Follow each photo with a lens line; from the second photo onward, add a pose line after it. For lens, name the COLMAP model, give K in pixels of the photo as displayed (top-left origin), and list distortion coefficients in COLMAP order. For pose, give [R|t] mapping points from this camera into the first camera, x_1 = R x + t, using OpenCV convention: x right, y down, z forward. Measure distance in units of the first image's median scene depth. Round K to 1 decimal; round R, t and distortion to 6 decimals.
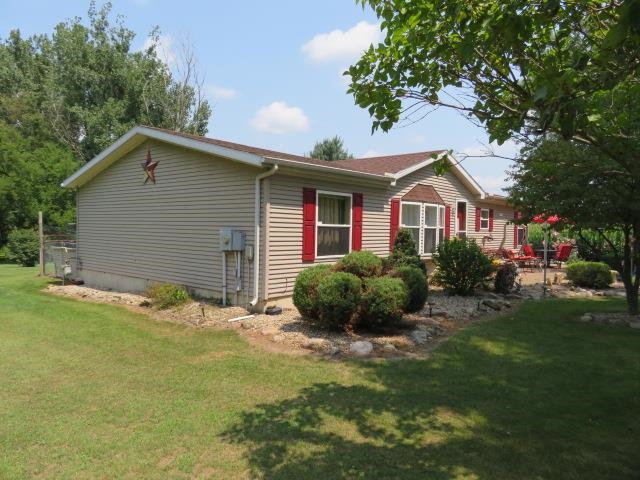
lens RADIAL K [[450.9, 0, 322.8], [0, 450.9, 240.5], [0, 0, 1]] dist [0.006723, -0.005682]
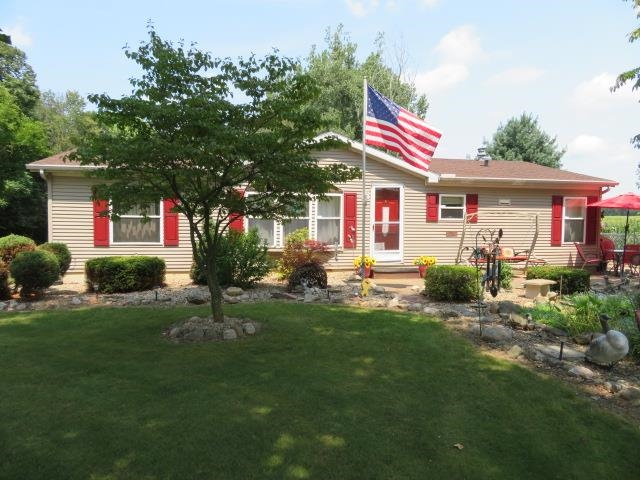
lens RADIAL K [[450.9, 0, 319.6], [0, 450.9, 245.0], [0, 0, 1]] dist [0.006723, -0.005682]
pose [[0.777848, 0.029755, -0.627747, 0.588786], [-0.016261, 0.999497, 0.027227, 0.000343], [0.628242, -0.010971, 0.777941, 0.208424]]
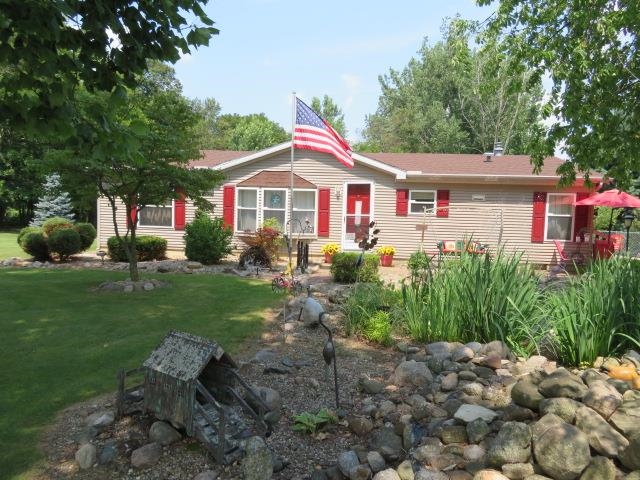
lens RADIAL K [[450.9, 0, 319.3], [0, 450.9, 237.8], [0, 0, 1]] dist [0.006723, -0.005682]
pose [[0.548307, 0.055149, -0.834456, 0.834353], [-0.044154, 0.998341, 0.036967, -0.003777], [0.835110, 0.016575, 0.549833, 0.331305]]
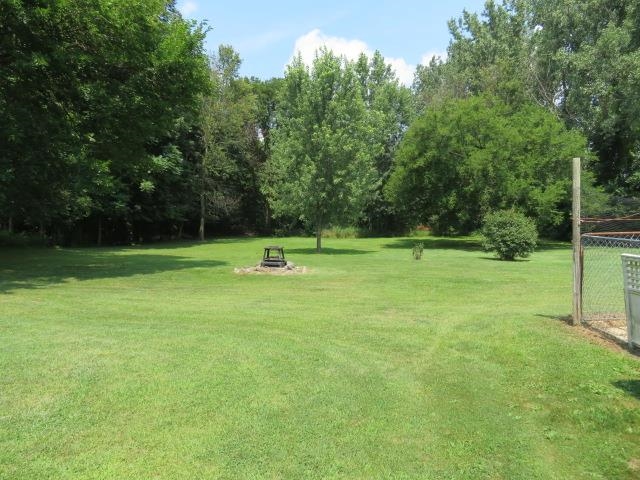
lens RADIAL K [[450.9, 0, 322.0], [0, 450.9, 239.3], [0, 0, 1]] dist [0.006723, -0.005682]
pose [[0.592618, 0.040965, -0.804442, -0.389613], [-0.010189, 0.999007, 0.043367, -0.009629], [0.805420, -0.017504, 0.592447, 0.515995]]
